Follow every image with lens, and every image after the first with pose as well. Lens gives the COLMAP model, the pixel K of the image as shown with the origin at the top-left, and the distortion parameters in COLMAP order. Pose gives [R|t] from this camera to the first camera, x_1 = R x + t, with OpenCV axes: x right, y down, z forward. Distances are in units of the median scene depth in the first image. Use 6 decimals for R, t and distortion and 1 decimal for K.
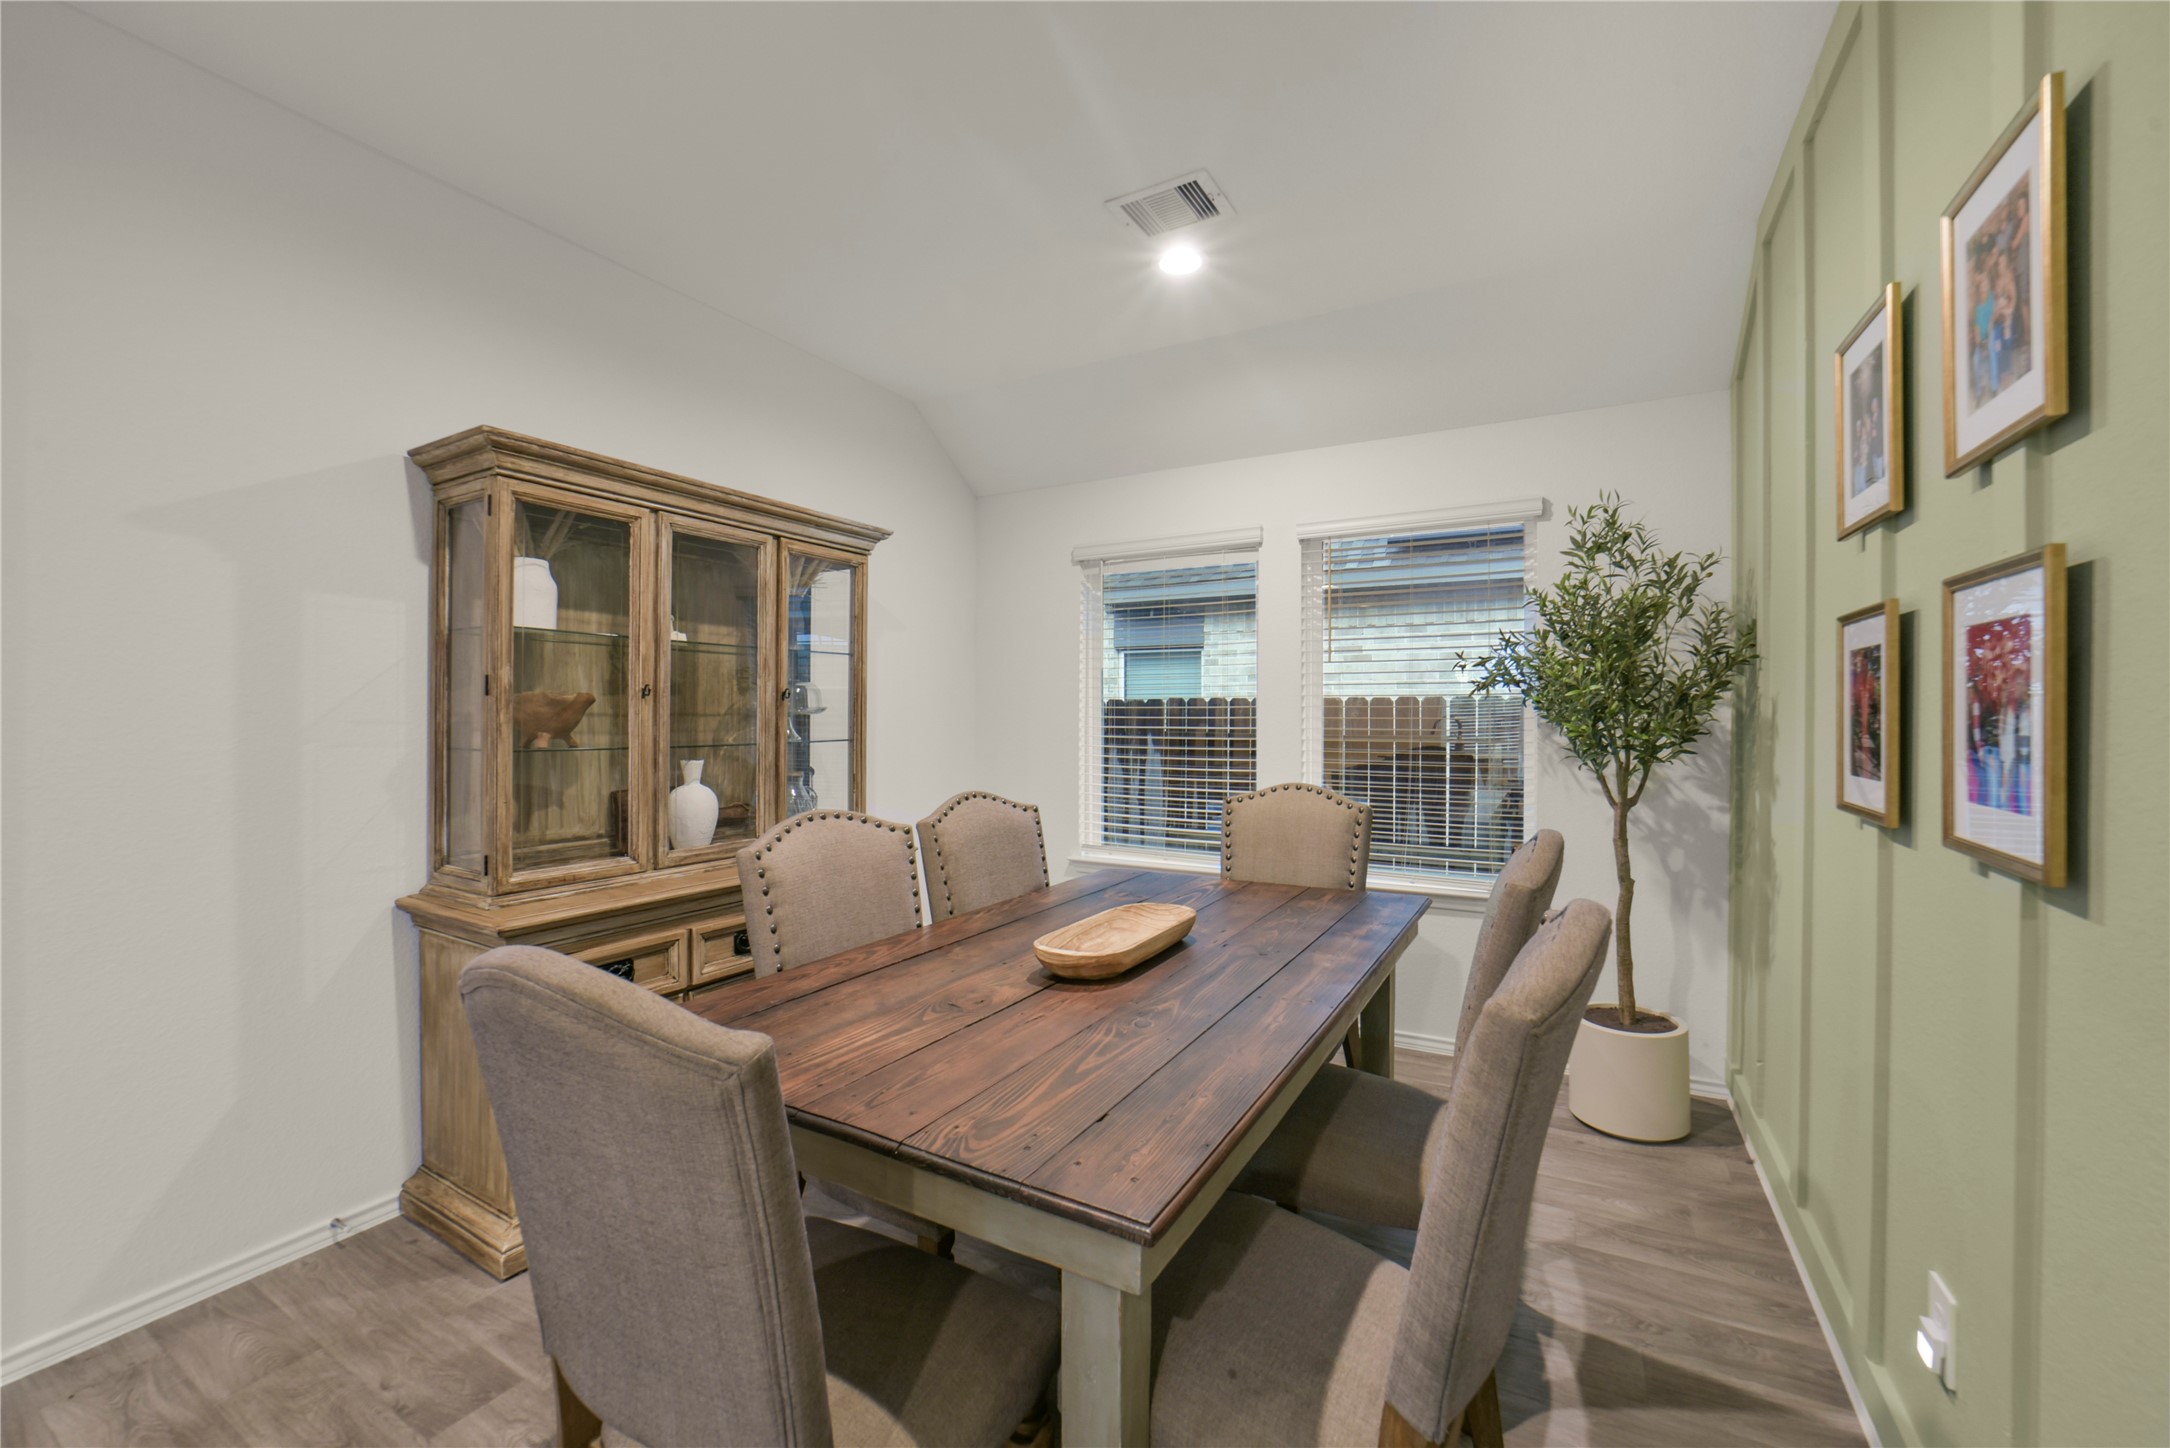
lens RADIAL K [[868.8, 0, 1097.6], [0, 868.8, 711.1], [0, 0, 1]] dist [-0.043286, 0.014192]
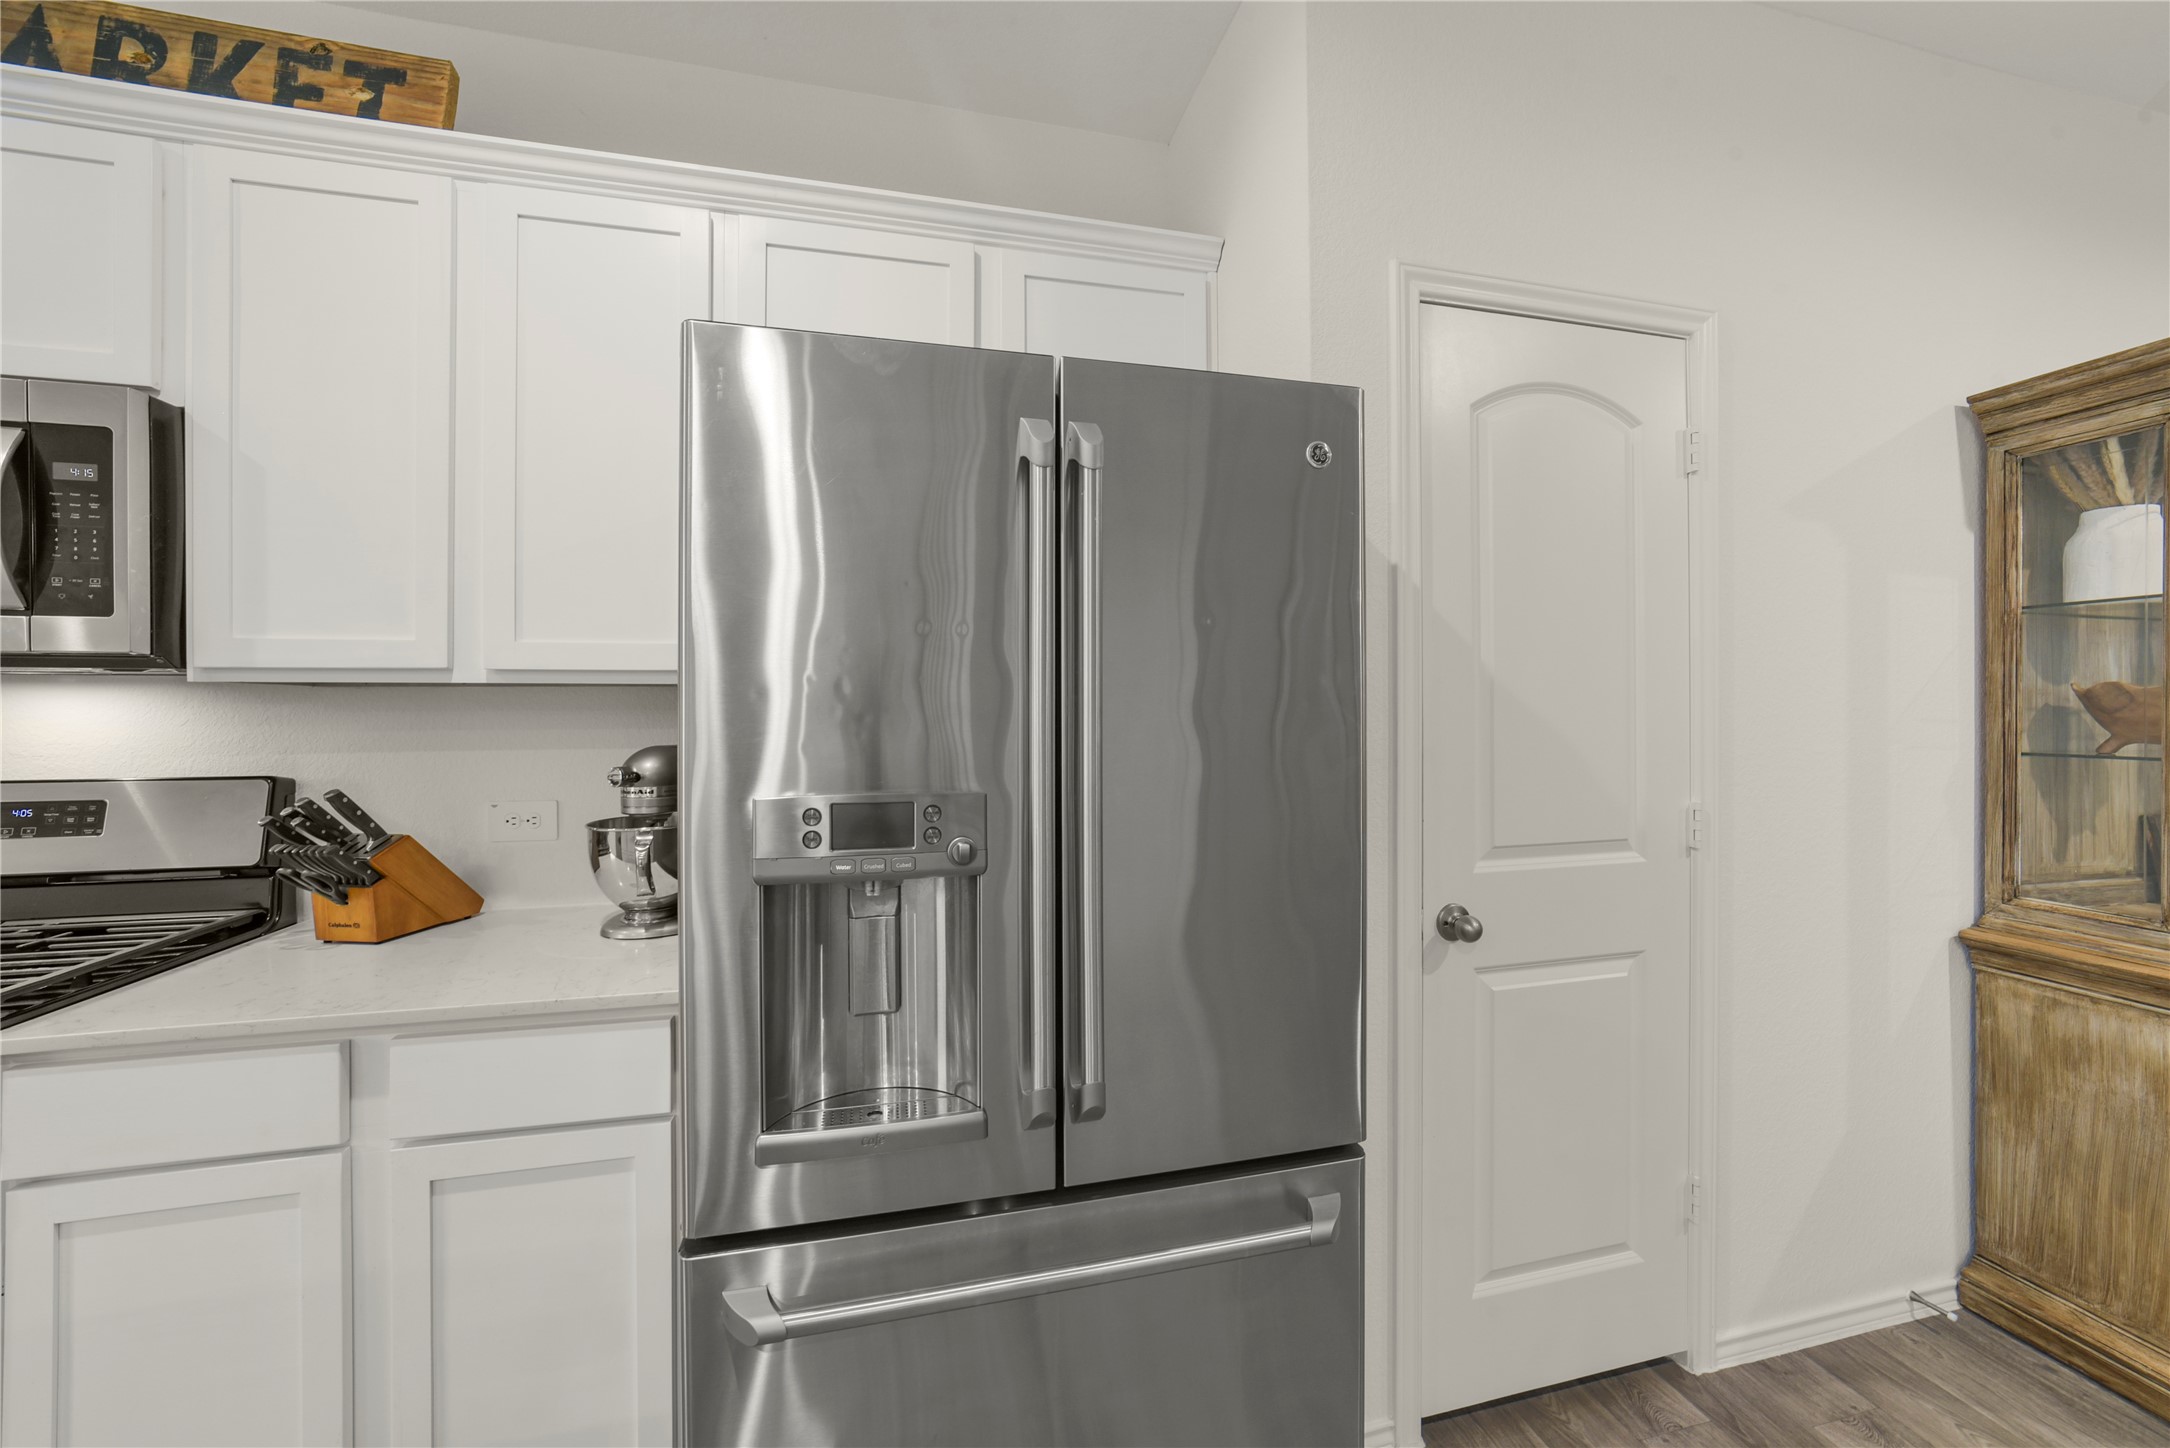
lens RADIAL K [[868.8, 0, 1097.6], [0, 868.8, 711.1], [0, 0, 1]] dist [-0.043286, 0.014192]
pose [[0.673825, -0.006393, -0.738863, -0.646570], [0.003735, 0.999979, -0.005246, 0.003807], [0.738882, 0.000775, 0.673835, -0.162308]]
